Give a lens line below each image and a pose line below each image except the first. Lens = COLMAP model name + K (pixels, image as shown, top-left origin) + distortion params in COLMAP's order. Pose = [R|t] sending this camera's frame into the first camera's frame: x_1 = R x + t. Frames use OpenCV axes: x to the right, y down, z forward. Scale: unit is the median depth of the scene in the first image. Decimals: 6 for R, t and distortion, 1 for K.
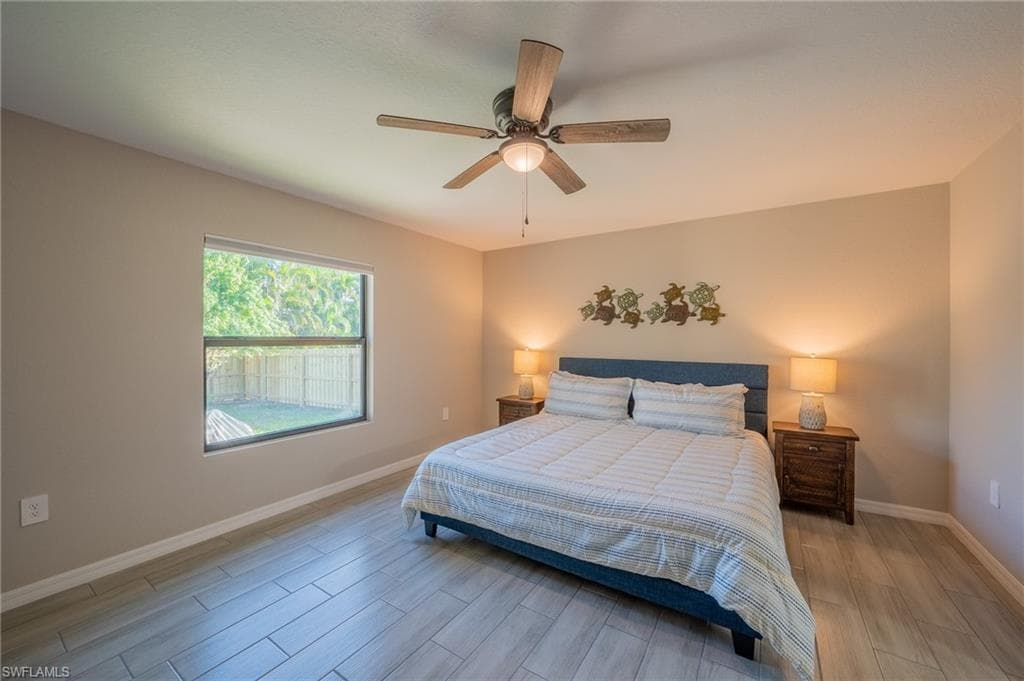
lens RADIAL K [[389.4, 0, 515.0], [0, 389.4, 339.9], [0, 0, 1]] dist [-0.016837, 0.000254]
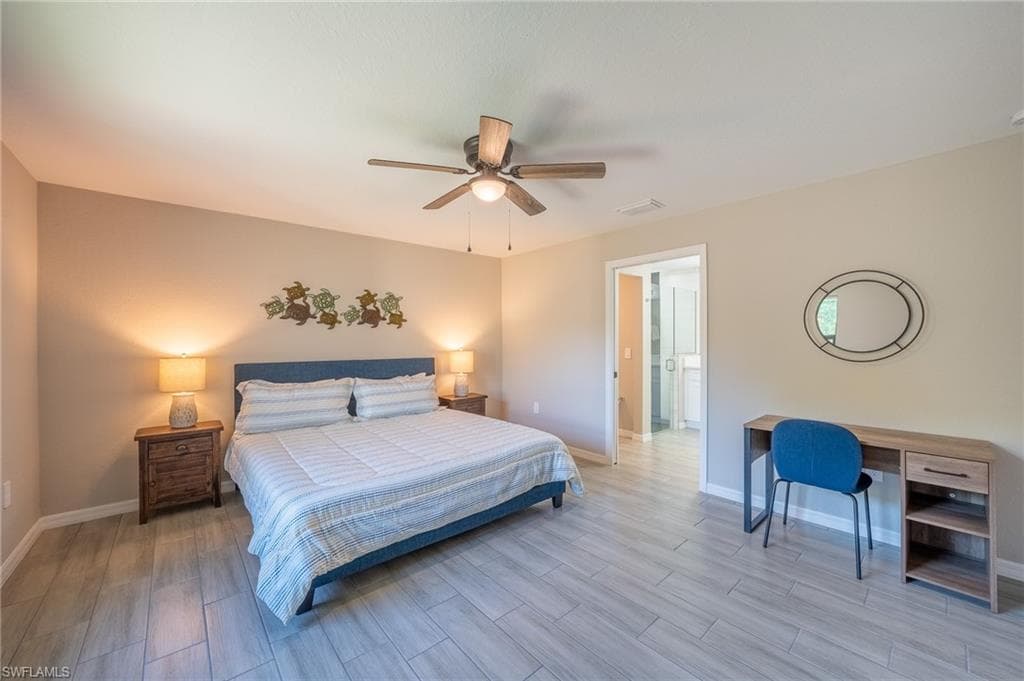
lens RADIAL K [[389.4, 0, 515.0], [0, 389.4, 339.9], [0, 0, 1]] dist [-0.016837, 0.000254]
pose [[0.273813, -0.006104, 0.961764, -0.567313], [0.009176, 0.999951, 0.003734, -0.002273], [-0.961739, 0.007803, 0.273855, 0.297292]]
